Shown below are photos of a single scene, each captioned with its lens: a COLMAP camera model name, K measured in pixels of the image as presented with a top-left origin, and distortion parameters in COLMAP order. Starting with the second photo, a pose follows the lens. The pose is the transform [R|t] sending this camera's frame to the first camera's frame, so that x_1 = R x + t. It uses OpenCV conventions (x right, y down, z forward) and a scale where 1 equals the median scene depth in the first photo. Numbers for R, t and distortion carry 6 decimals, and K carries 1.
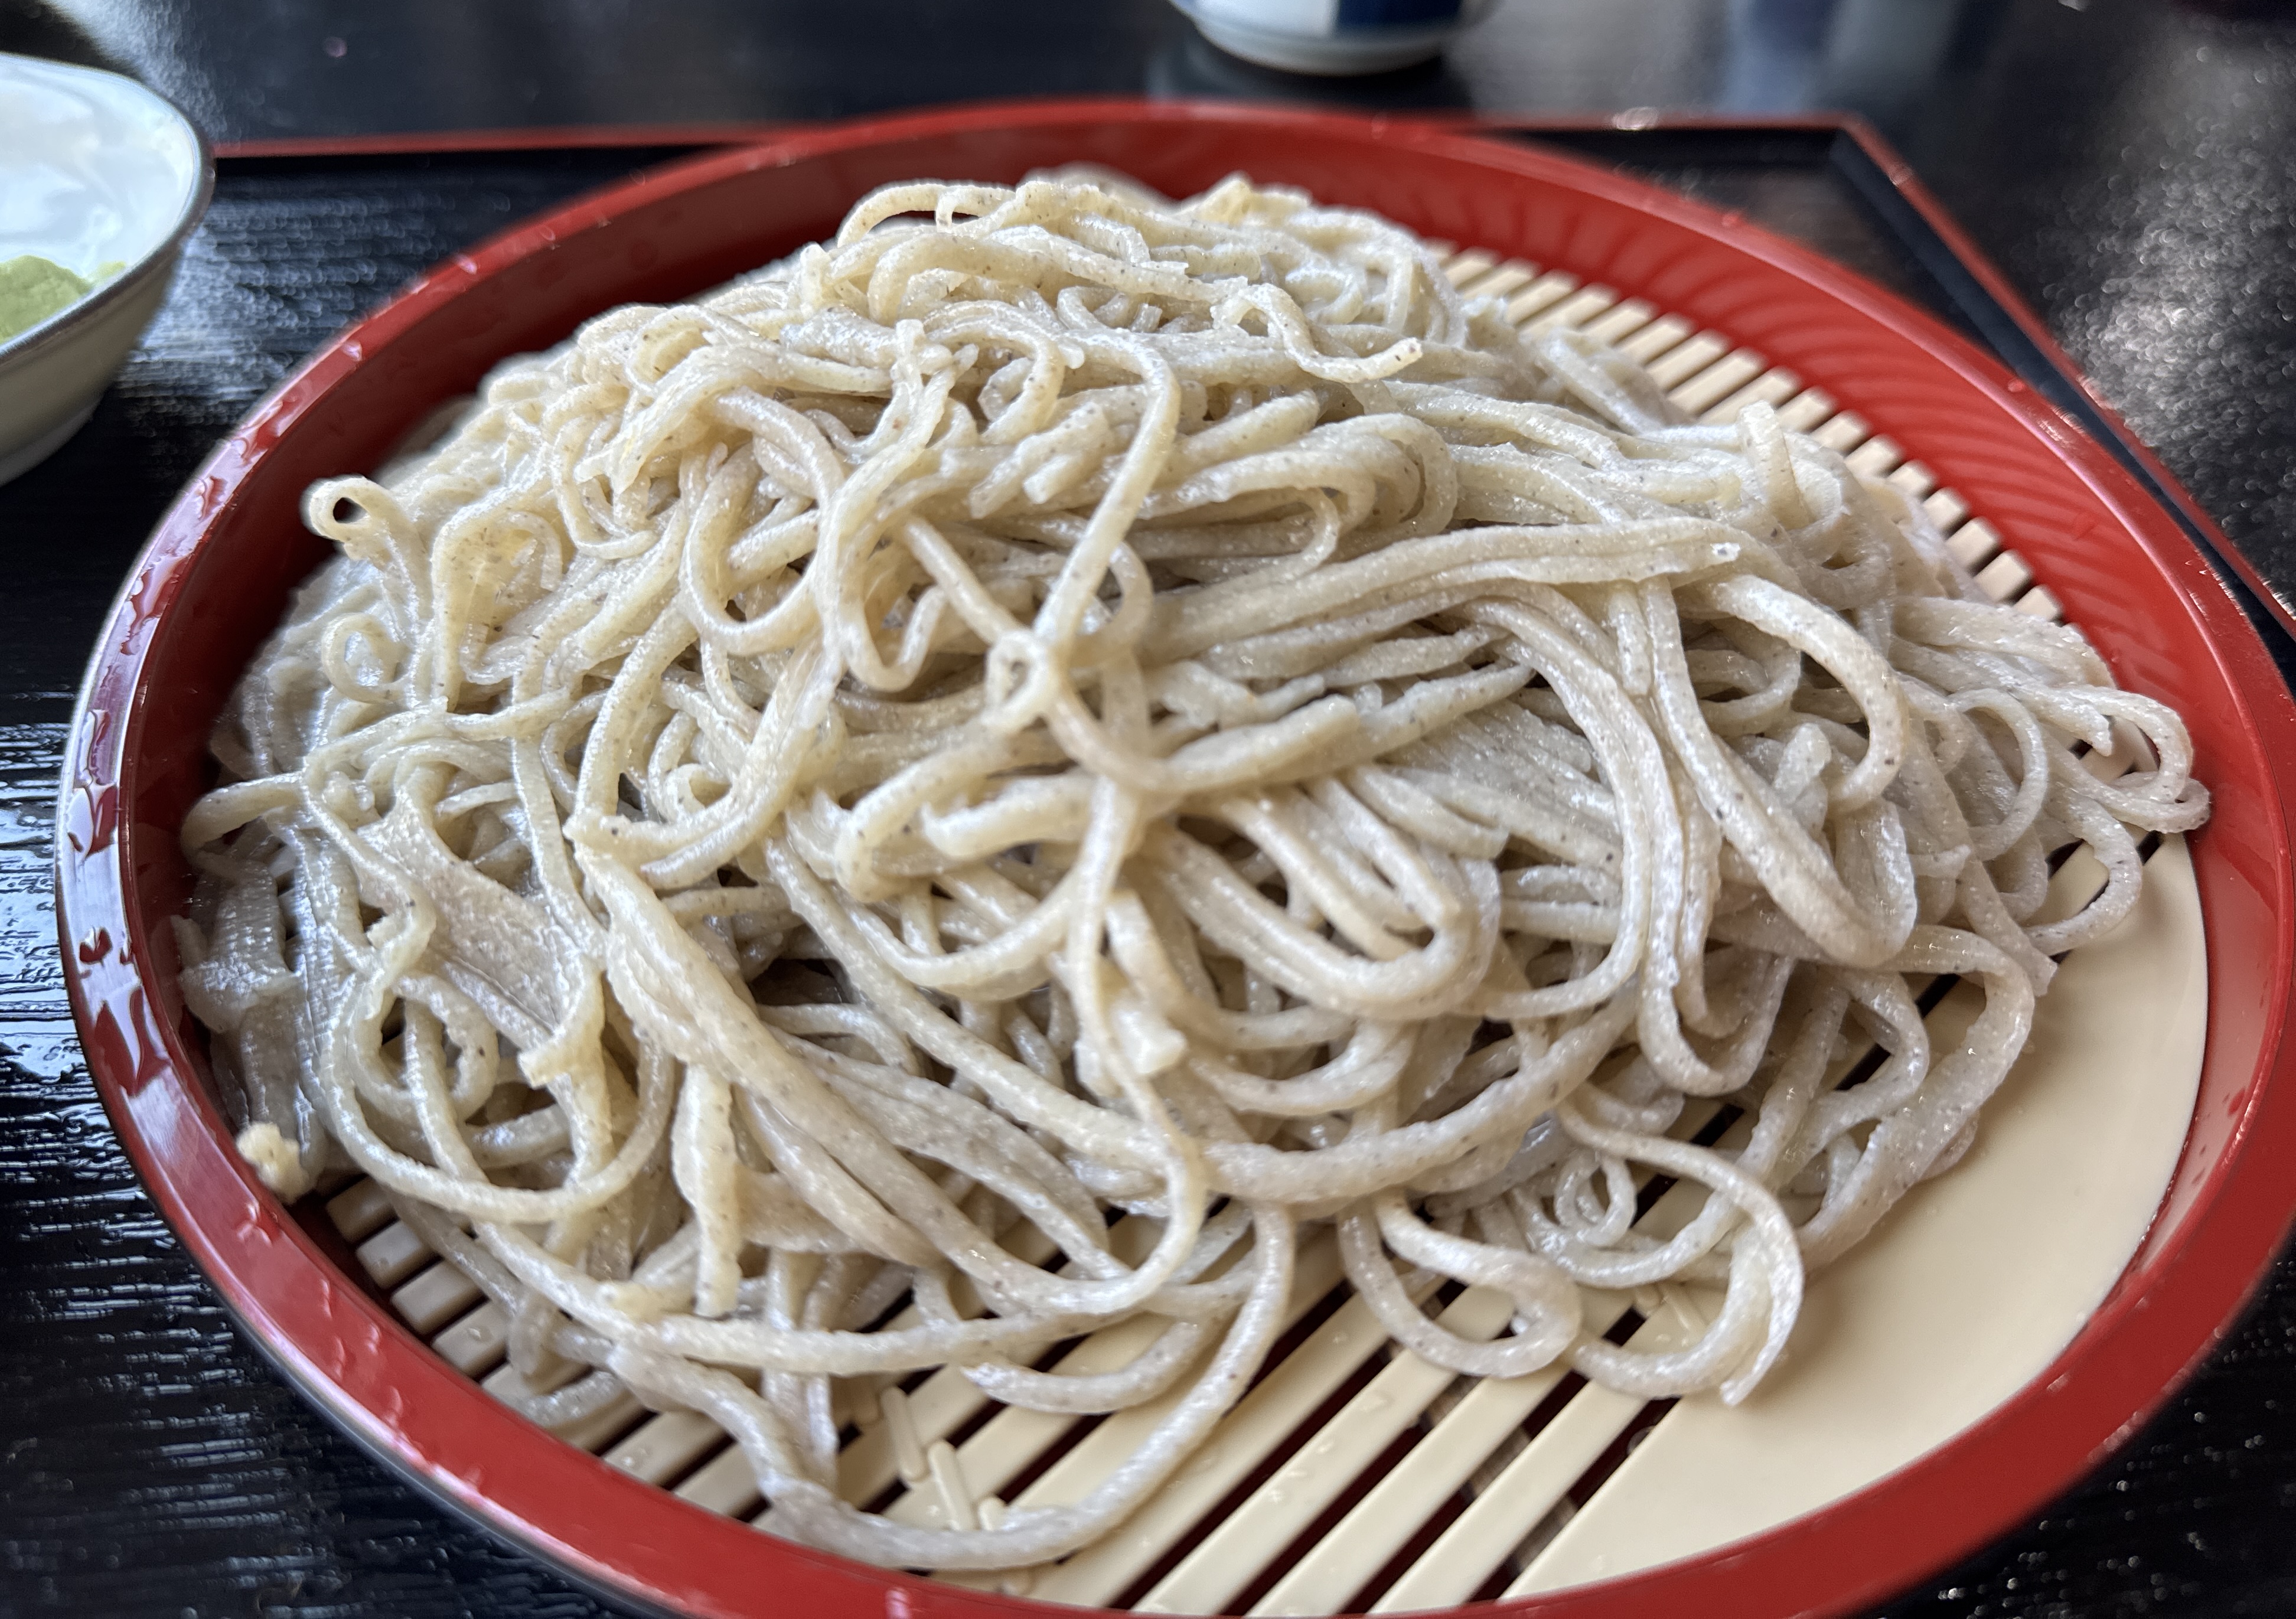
lens RADIAL K [[1801.5, 0, 1148.0], [0, 1801.5, 809.5], [0, 0, 1]] dist [0.011971, -0.000808]
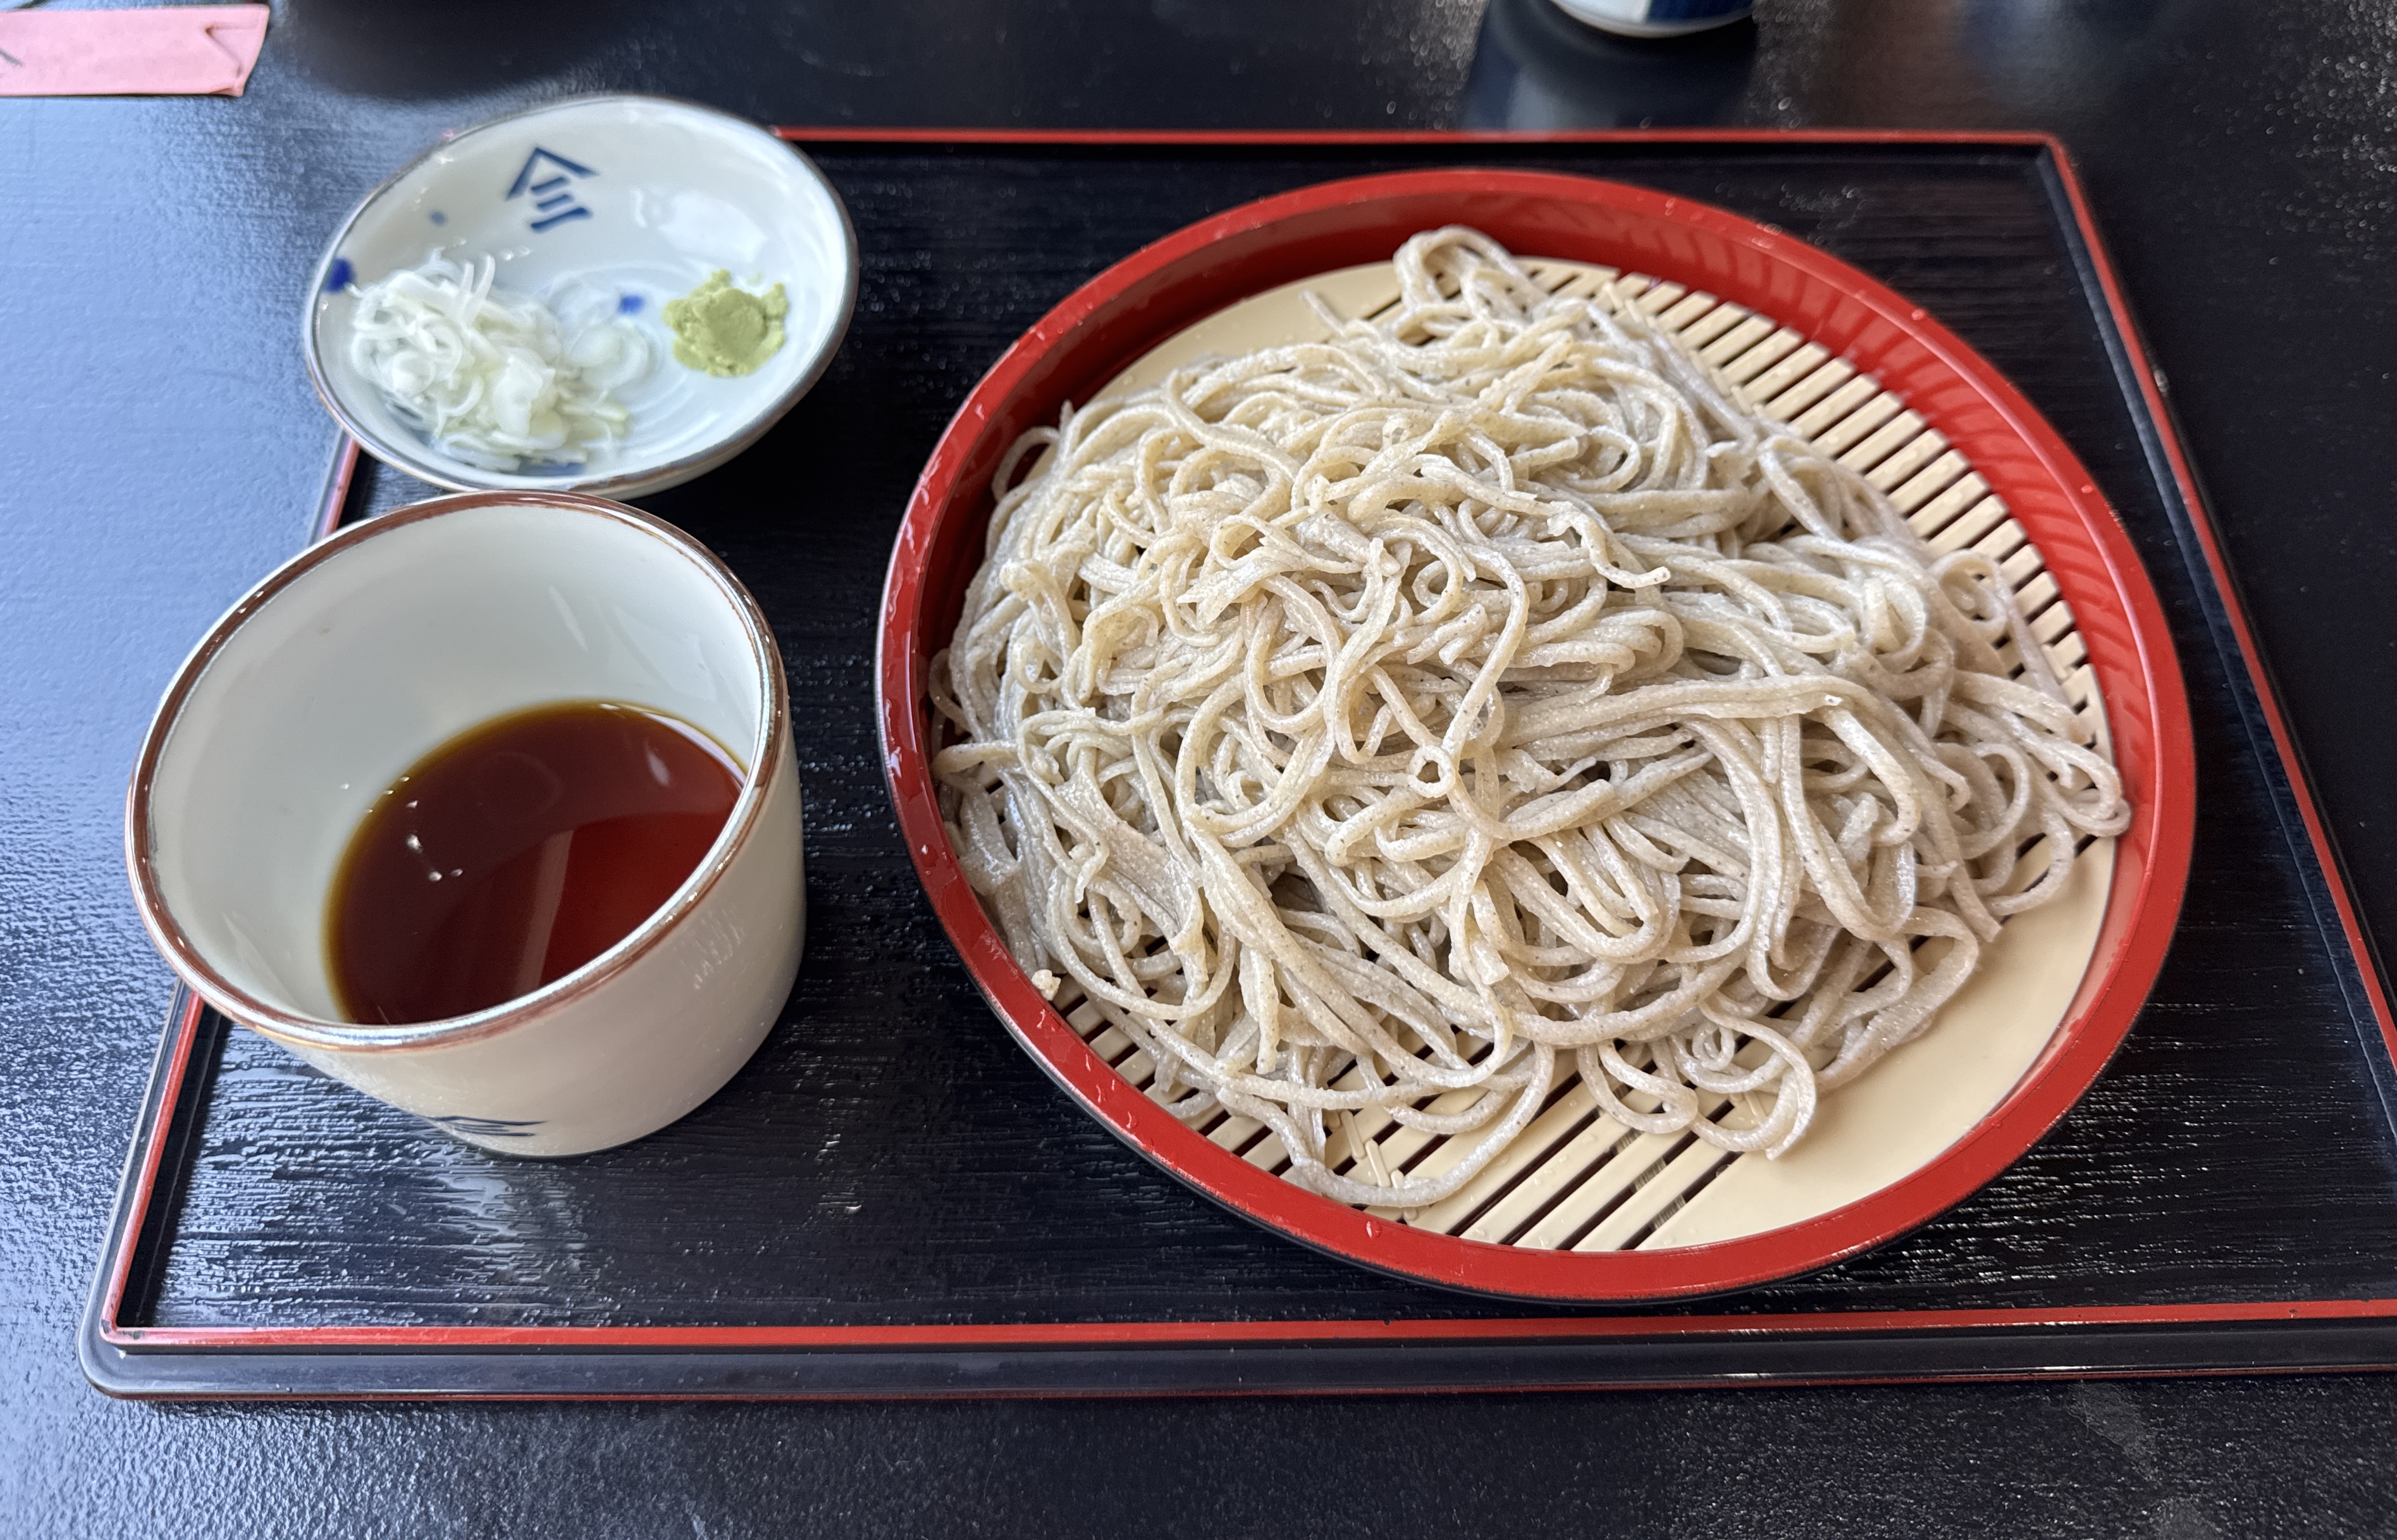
lens RADIAL K [[1730.0, 0, 1198.5], [0, 1730.0, 770.0], [0, 0, 1]] dist [0.002835, -0.001800]
pose [[0.993509, 0.066343, -0.092407, -0.143890], [-0.044617, 0.974494, 0.219933, -0.443928], [0.104641, -0.214383, 0.971128, -0.767285]]
